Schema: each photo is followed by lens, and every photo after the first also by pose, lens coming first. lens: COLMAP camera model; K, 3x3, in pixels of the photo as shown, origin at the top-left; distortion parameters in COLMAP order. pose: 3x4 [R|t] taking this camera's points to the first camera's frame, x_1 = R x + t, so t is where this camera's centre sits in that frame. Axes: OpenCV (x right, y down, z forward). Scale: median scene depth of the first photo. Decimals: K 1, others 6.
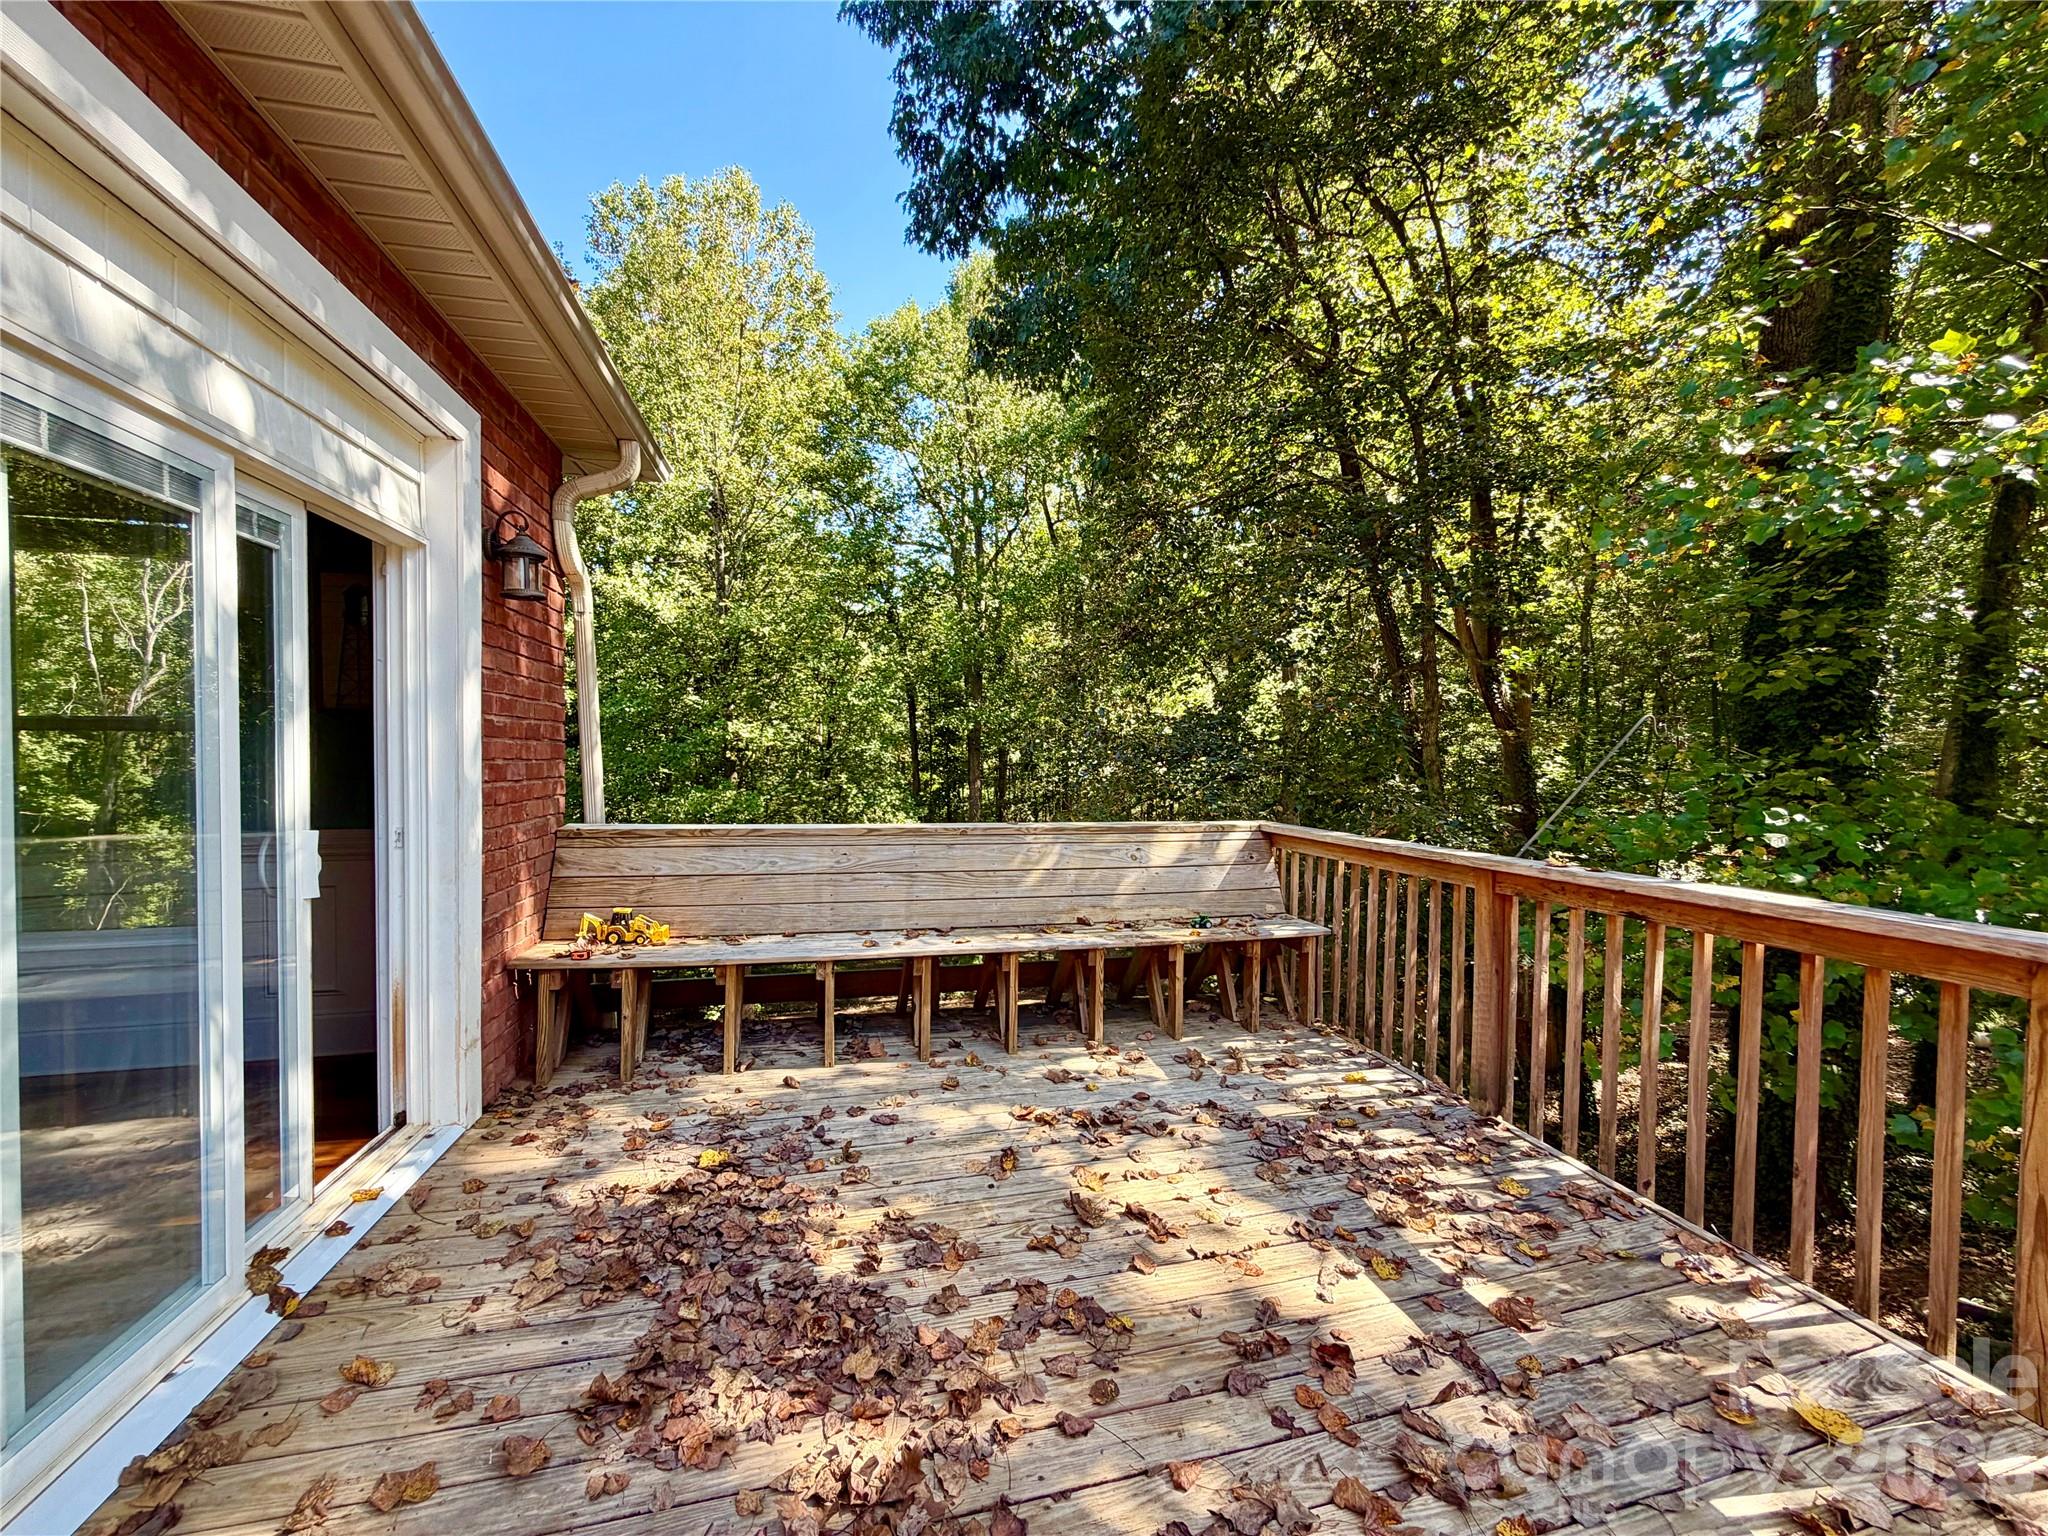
lens RADIAL K [[813.1, 0, 1024.0], [0, 813.1, 768.0], [0, 0, 1]] dist [0.000126, -0.000012]
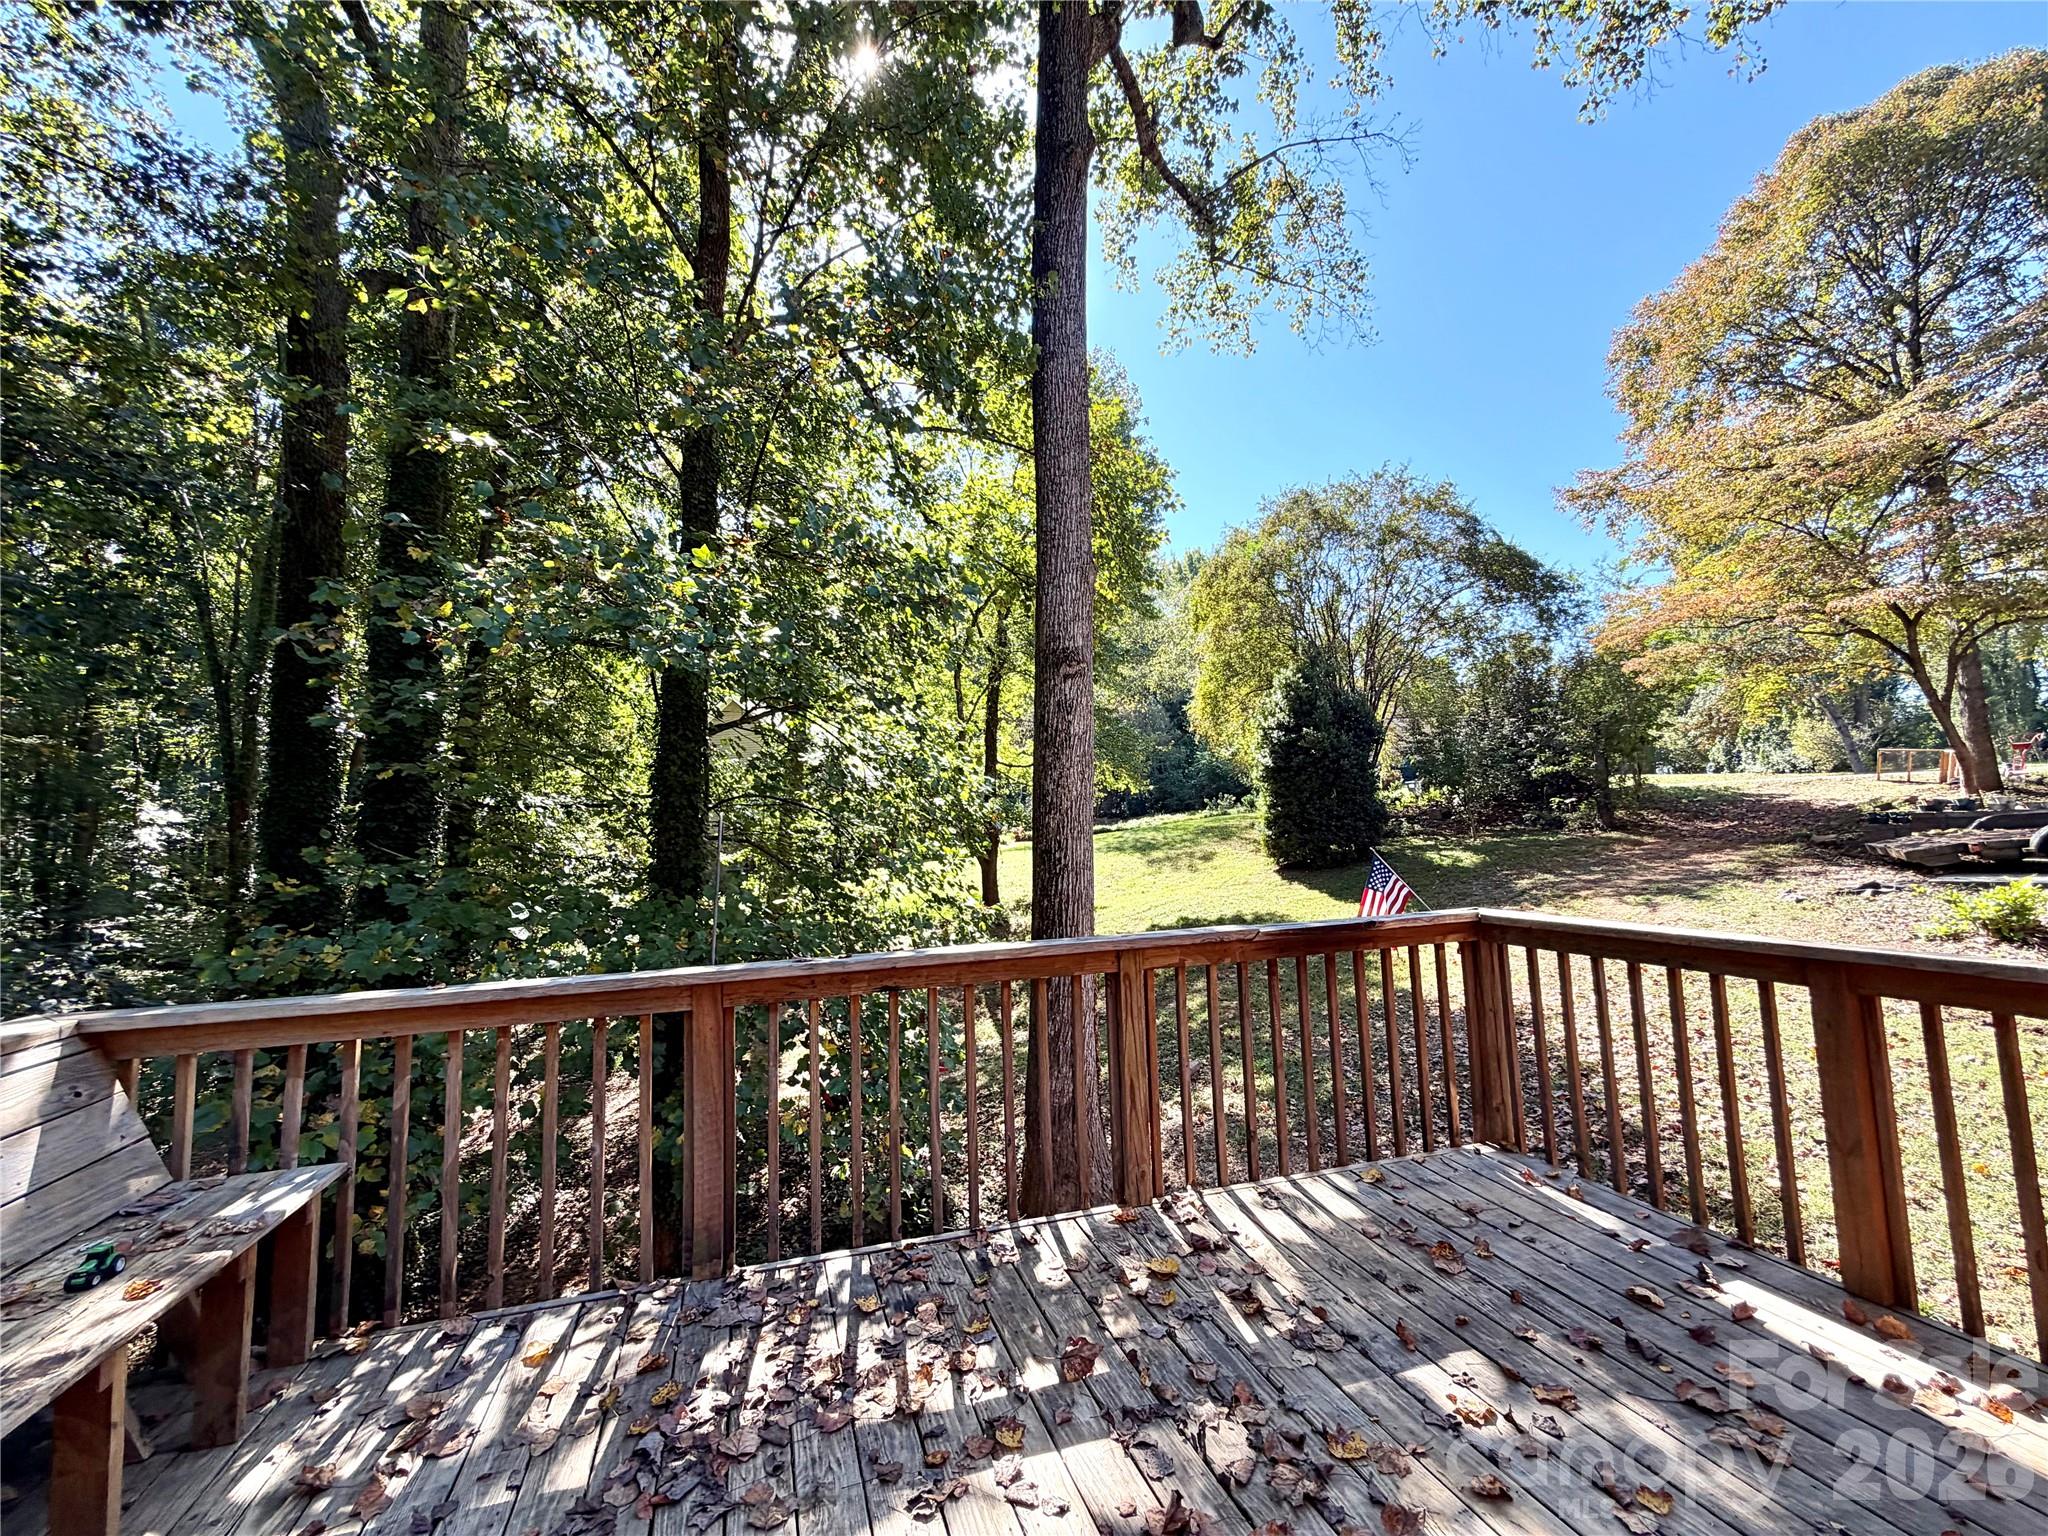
lens RADIAL K [[813.1, 0, 1024.0], [0, 813.1, 768.0], [0, 0, 1]] dist [0.000126, -0.000012]
pose [[-0.047770, 0.078911, 0.995736, -0.353482], [0.048325, 0.995890, -0.076605, -0.023847], [-0.997689, 0.044459, -0.051387, 0.731576]]
